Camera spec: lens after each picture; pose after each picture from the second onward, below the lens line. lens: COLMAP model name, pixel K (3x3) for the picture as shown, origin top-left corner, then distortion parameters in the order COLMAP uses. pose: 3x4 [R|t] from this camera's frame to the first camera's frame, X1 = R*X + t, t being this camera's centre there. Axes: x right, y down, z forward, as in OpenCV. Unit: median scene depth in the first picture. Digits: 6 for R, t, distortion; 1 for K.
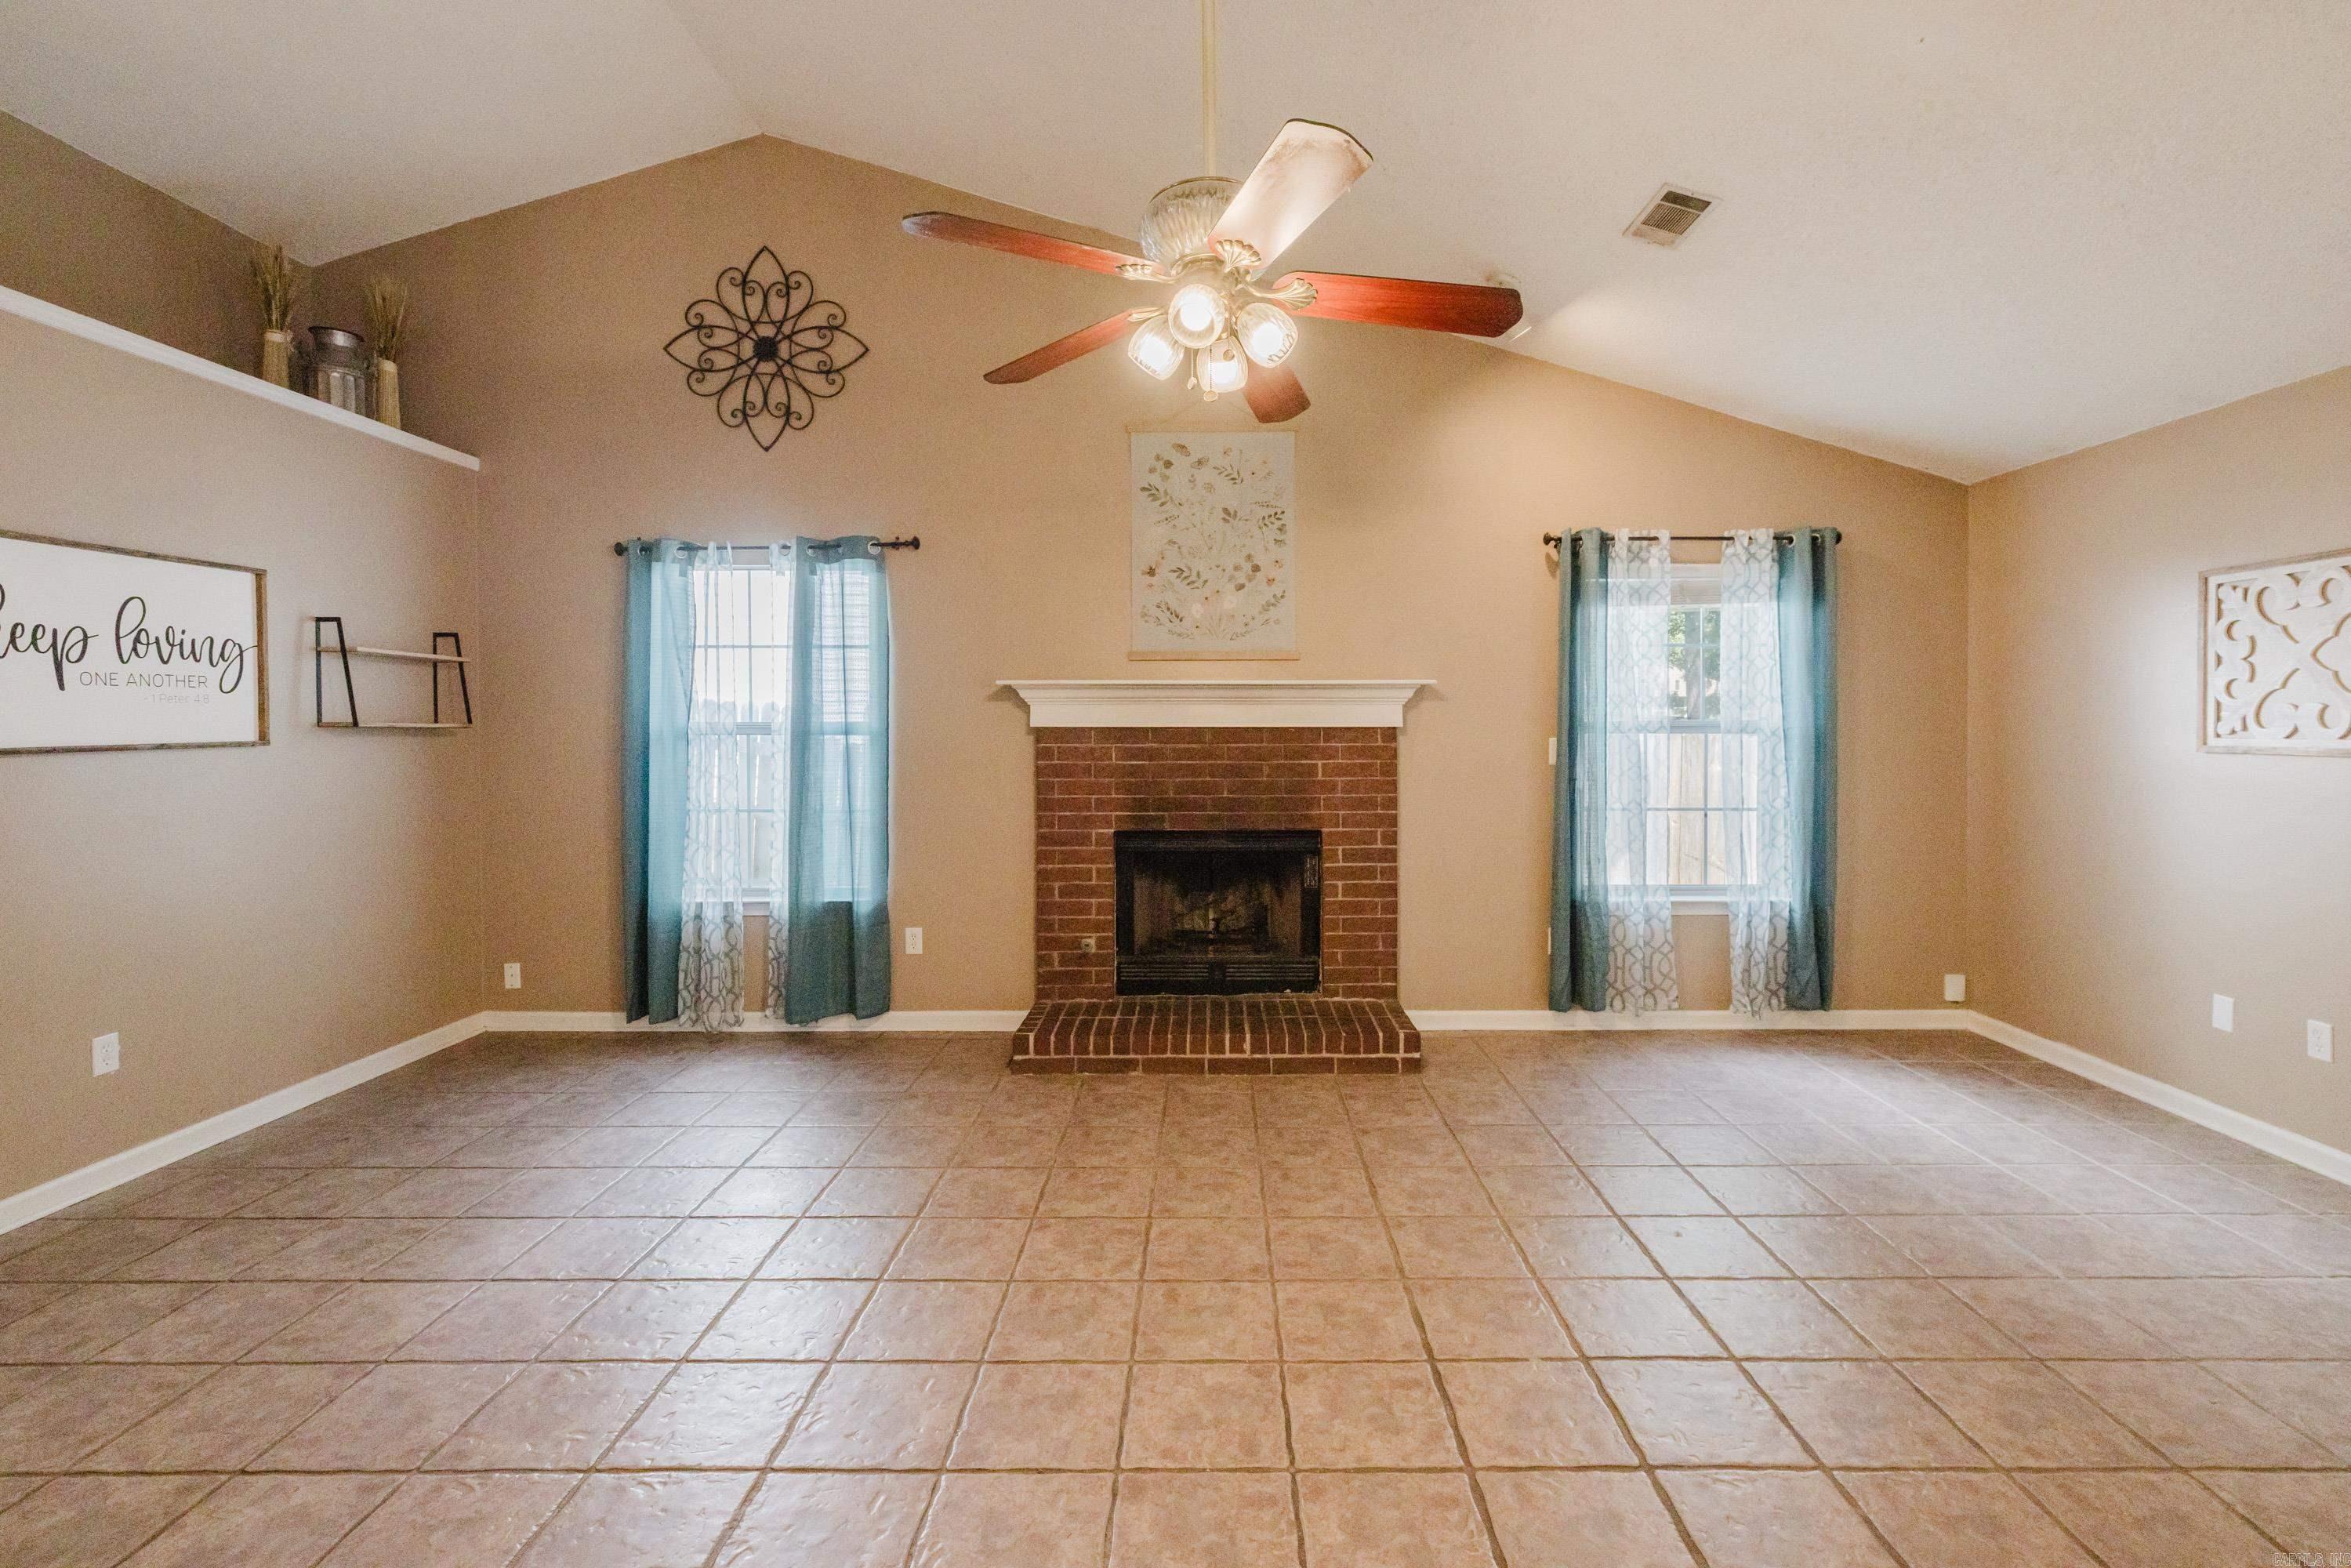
lens RADIAL K [[1004.1, 0, 1205.0], [0, 1004.1, 746.1], [0, 0, 1]] dist [-0.001029, 0.001044]
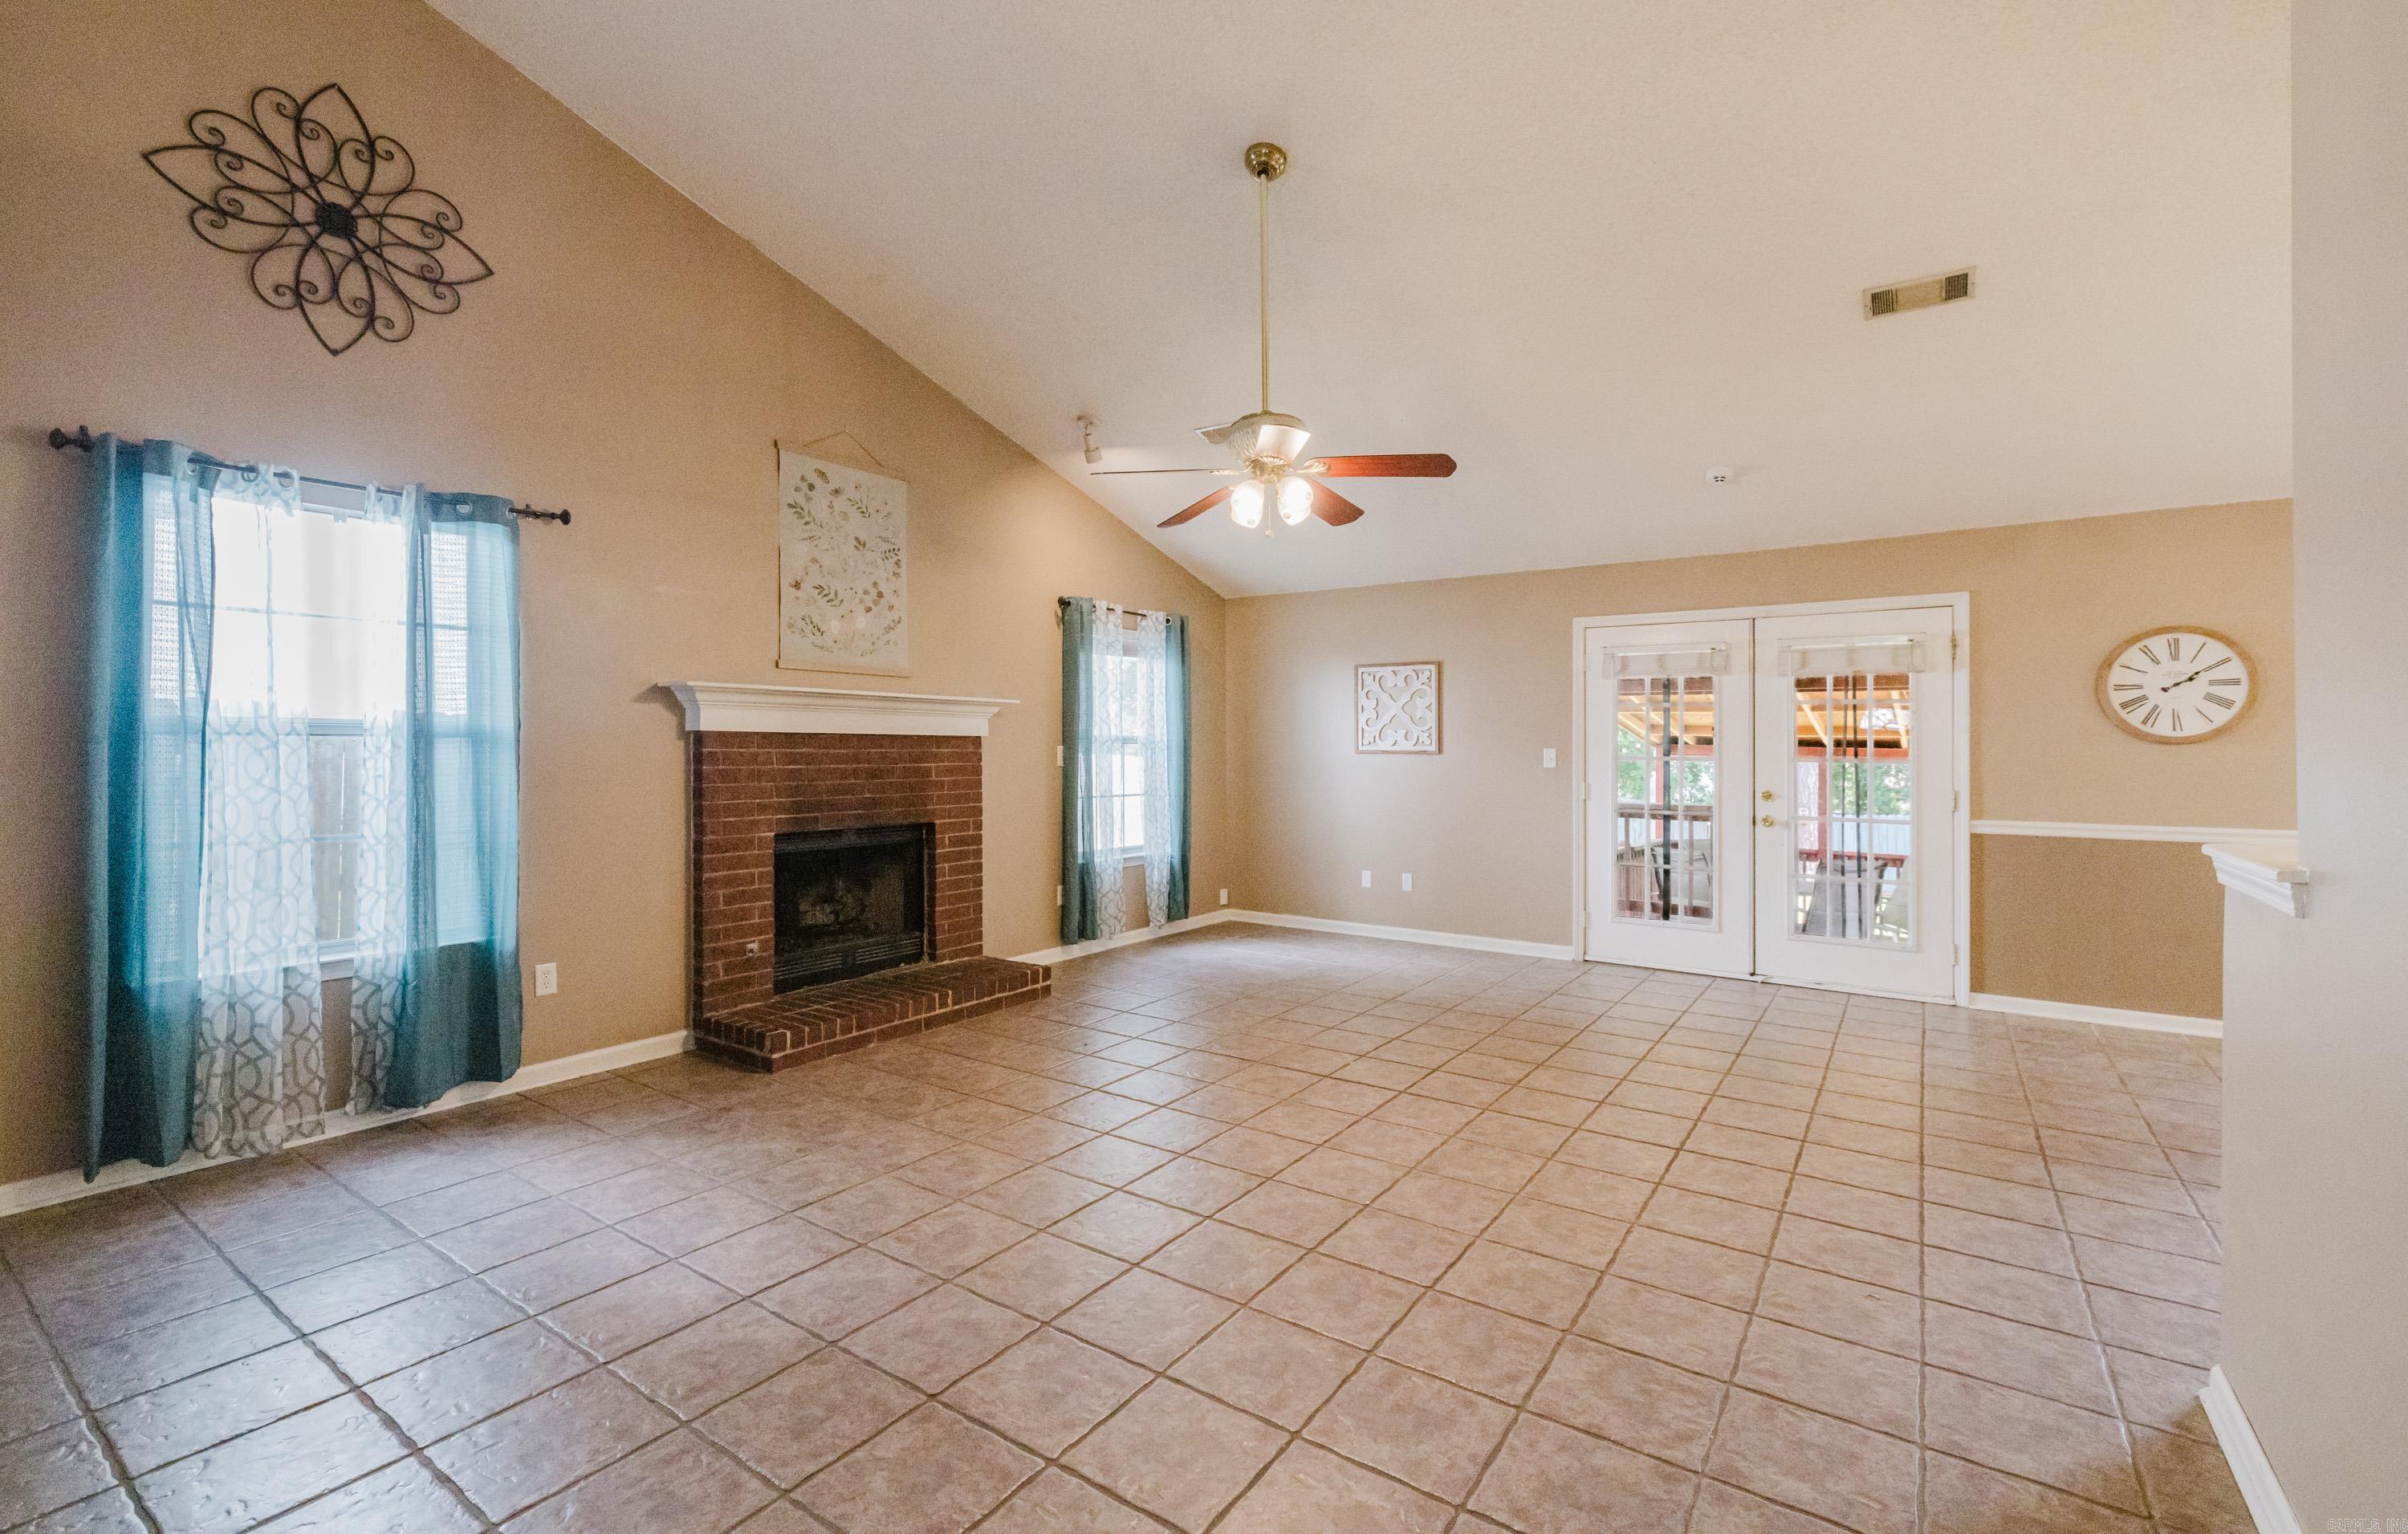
lens RADIAL K [[1024.4, 0, 1209.3], [0, 1024.4, 756.0], [0, 0, 1]] dist [-0.003073, -0.000119]
pose [[0.575364, -0.001743, 0.817896, -0.685999], [0.011669, 0.999913, -0.006078, 0.016244], [-0.817814, 0.013041, 0.575335, 0.035227]]
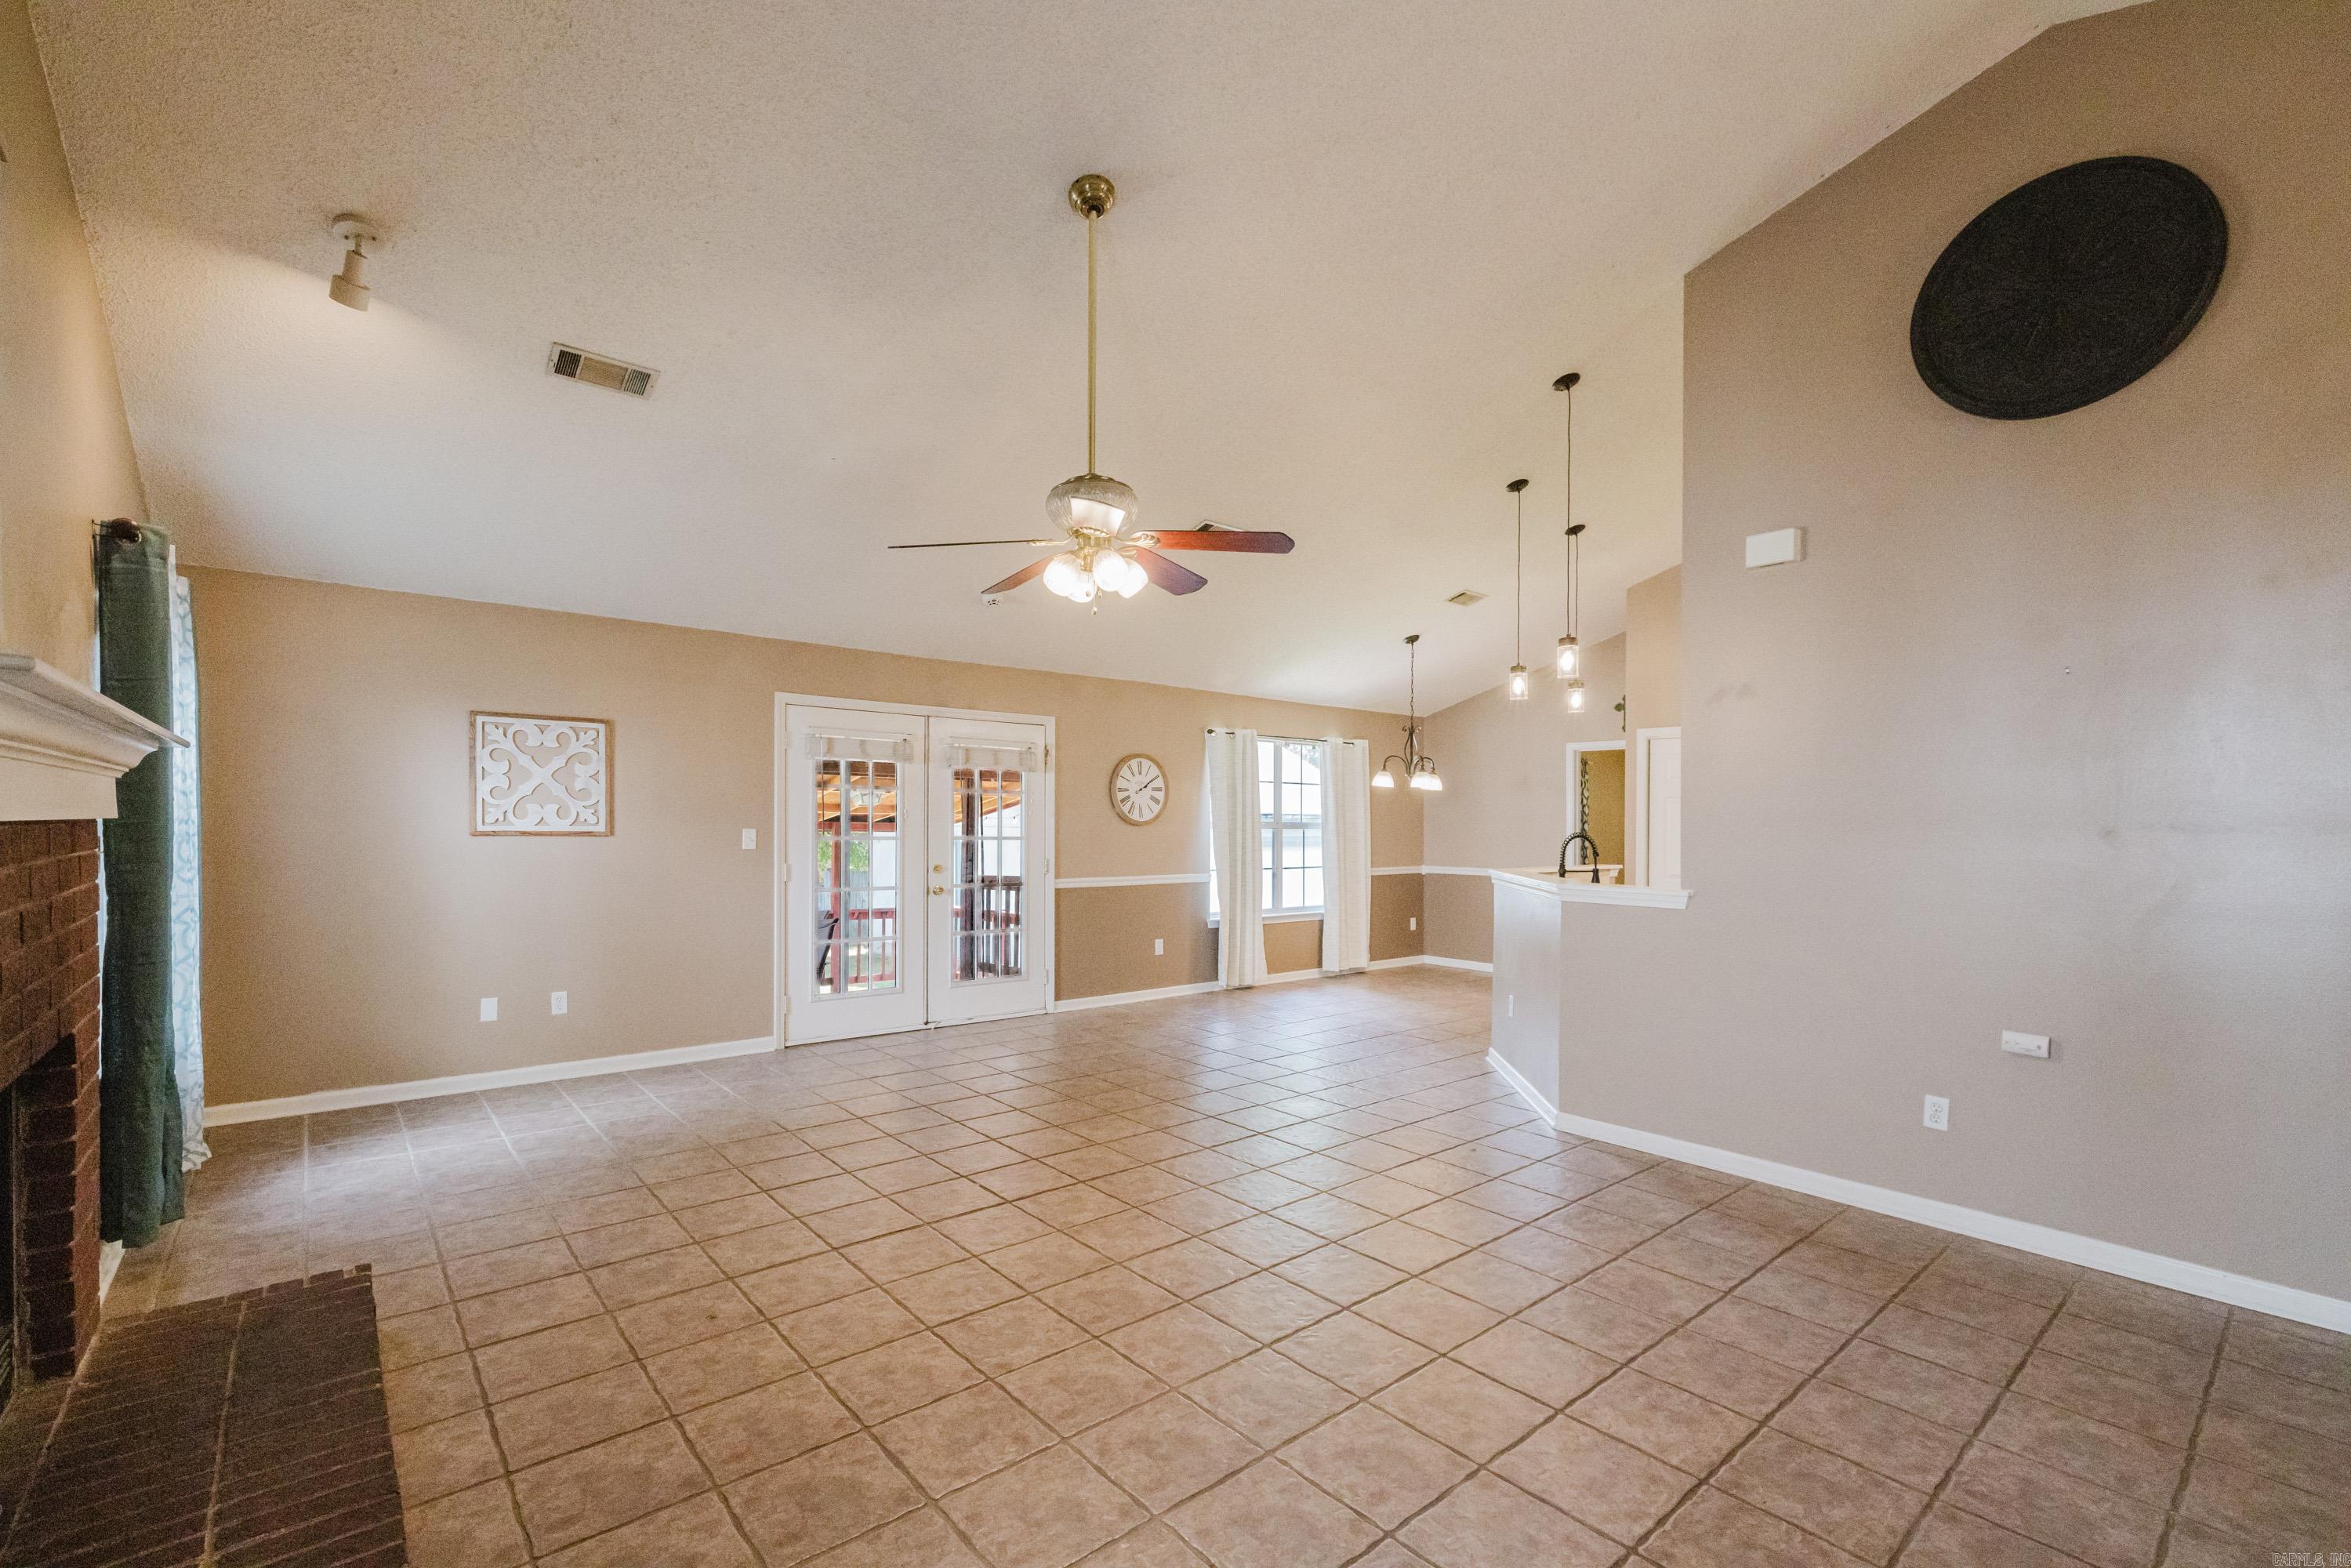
lens RADIAL K [[1004.1, 0, 1164.9], [0, 1004.1, 809.1], [0, 0, 1]] dist [-0.001029, 0.001044]
pose [[-0.633850, 0.005738, 0.773435, -0.589652], [0.007962, 0.999968, -0.000894, -0.017327], [-0.773415, 0.005592, -0.633875, 0.886457]]
